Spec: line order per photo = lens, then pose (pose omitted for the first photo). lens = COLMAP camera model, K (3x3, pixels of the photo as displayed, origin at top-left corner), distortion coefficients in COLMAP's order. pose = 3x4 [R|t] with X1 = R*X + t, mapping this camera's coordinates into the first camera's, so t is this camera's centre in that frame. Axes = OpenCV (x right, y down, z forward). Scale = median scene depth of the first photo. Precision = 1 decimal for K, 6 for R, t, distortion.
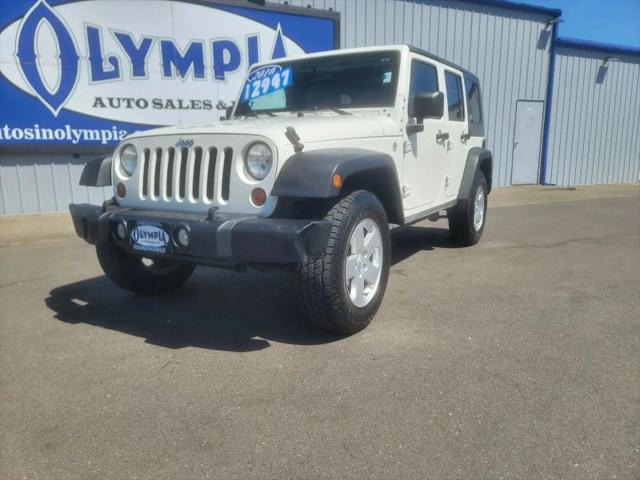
lens RADIAL K [[476.2, 0, 317.0], [0, 476.2, 239.0], [0, 0, 1]] dist [0.071174, -0.064057]
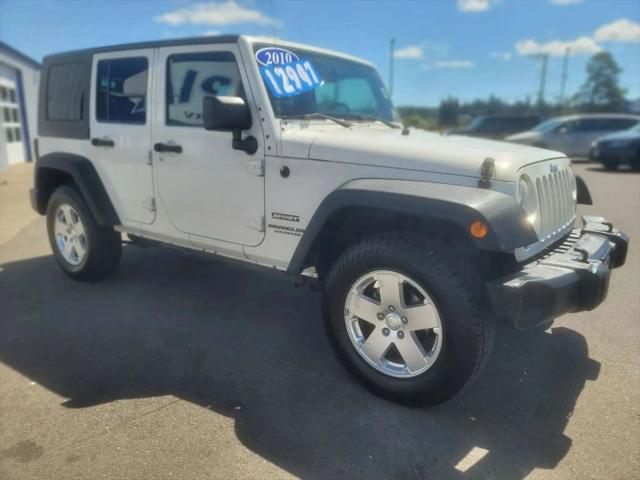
lens RADIAL K [[476.2, 0, 324.8], [0, 476.2, 236.3], [0, 0, 1]] dist [0.071174, -0.064057]
pose [[0.114066, -0.202209, 0.972677, -0.814985], [0.167076, 0.969027, 0.181857, -0.204328], [-0.979324, 0.141767, 0.144317, 0.848299]]
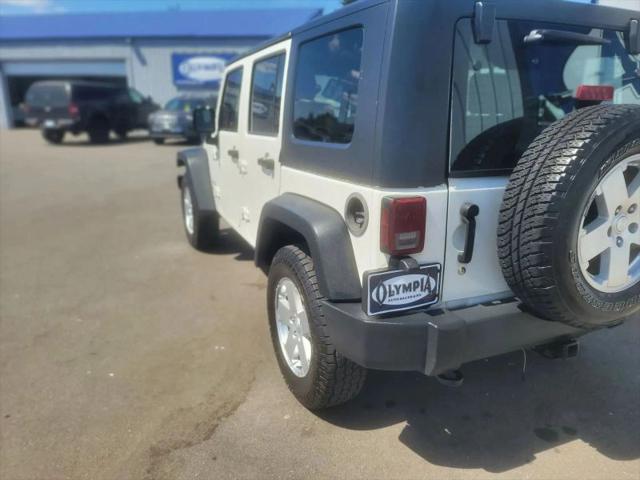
lens RADIAL K [[476.2, 0, 324.3], [0, 476.2, 242.5], [0, 0, 1]] dist [0.071174, -0.064057]
pose [[-0.575282, 0.226864, -0.785864, 0.840802], [-0.147175, 0.916378, 0.372279, -0.398525], [0.804605, 0.329825, -0.493787, 1.564014]]
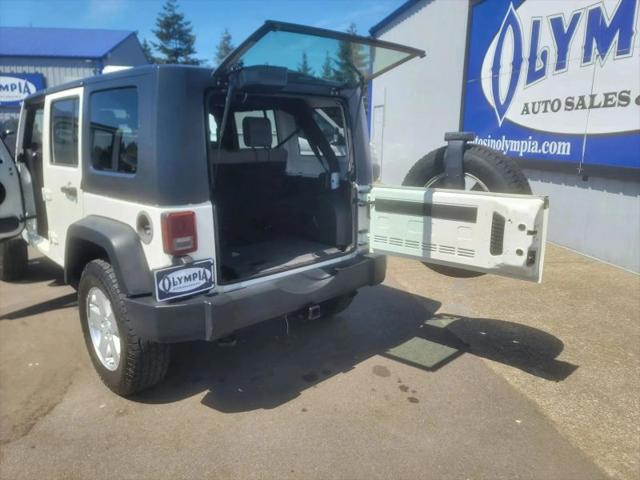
lens RADIAL K [[476.2, 0, 323.8], [0, 476.2, 236.7], [0, 0, 1]] dist [0.071174, -0.064057]
pose [[-0.272767, 0.218133, -0.937025, 0.958066], [-0.171962, 0.947219, 0.270565, -0.445868], [0.946587, 0.234934, -0.220860, 1.697077]]
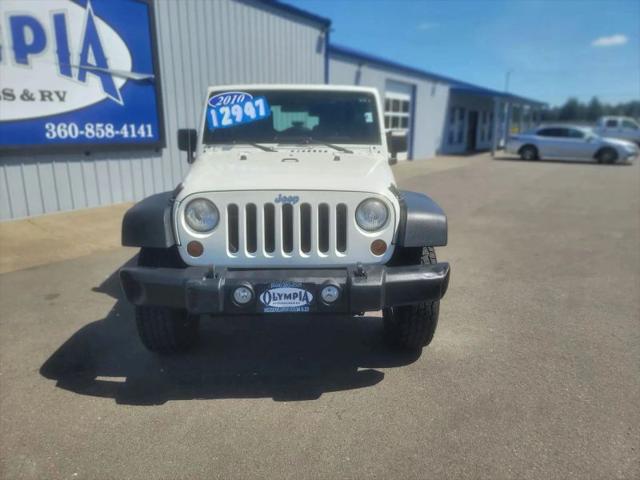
lens RADIAL K [[476.2, 0, 326.5], [0, 476.2, 238.8], [0, 0, 1]] dist [0.071174, -0.064057]
pose [[0.842825, -0.111011, 0.526615, -0.478144], [0.083368, 0.993614, 0.076028, -0.119455], [-0.531692, -0.020175, 0.846697, 0.064605]]
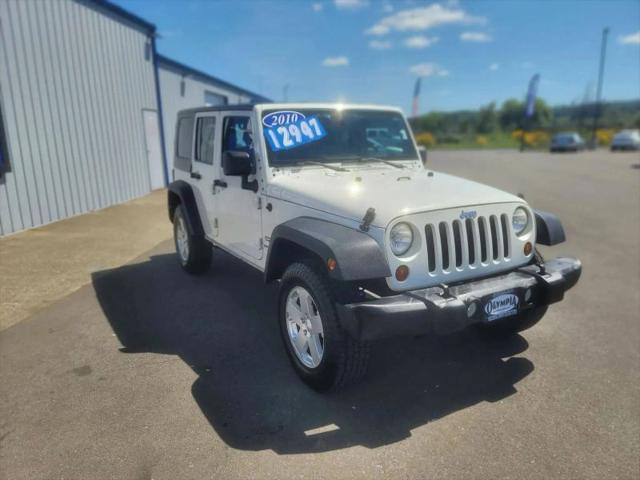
lens RADIAL K [[476.2, 0, 328.1], [0, 476.2, 243.1], [0, 0, 1]] dist [0.071174, -0.064057]
pose [[0.492799, -0.189797, 0.849191, -0.874870], [0.162667, 0.978811, 0.124369, -0.207228], [-0.854803, 0.076847, 0.513231, 0.461545]]
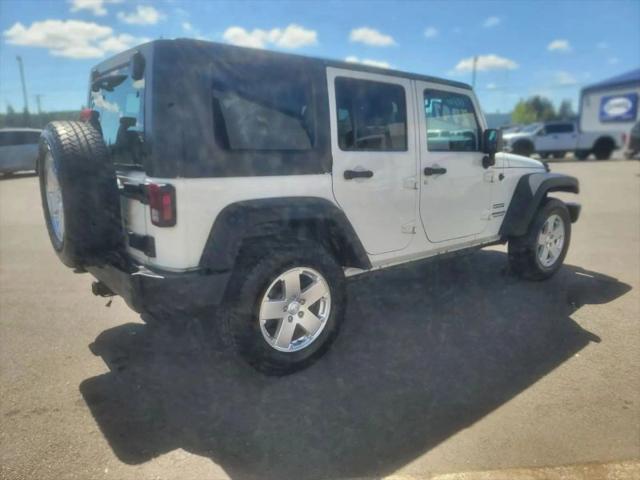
lens RADIAL K [[476.2, 0, 323.9], [0, 476.2, 238.6], [0, 0, 1]] dist [0.071174, -0.064057]
pose [[-0.934439, -0.072053, 0.348757, -0.206673], [0.067394, 0.925844, 0.371849, -0.459996], [-0.349687, 0.370975, -0.860289, 2.017586]]
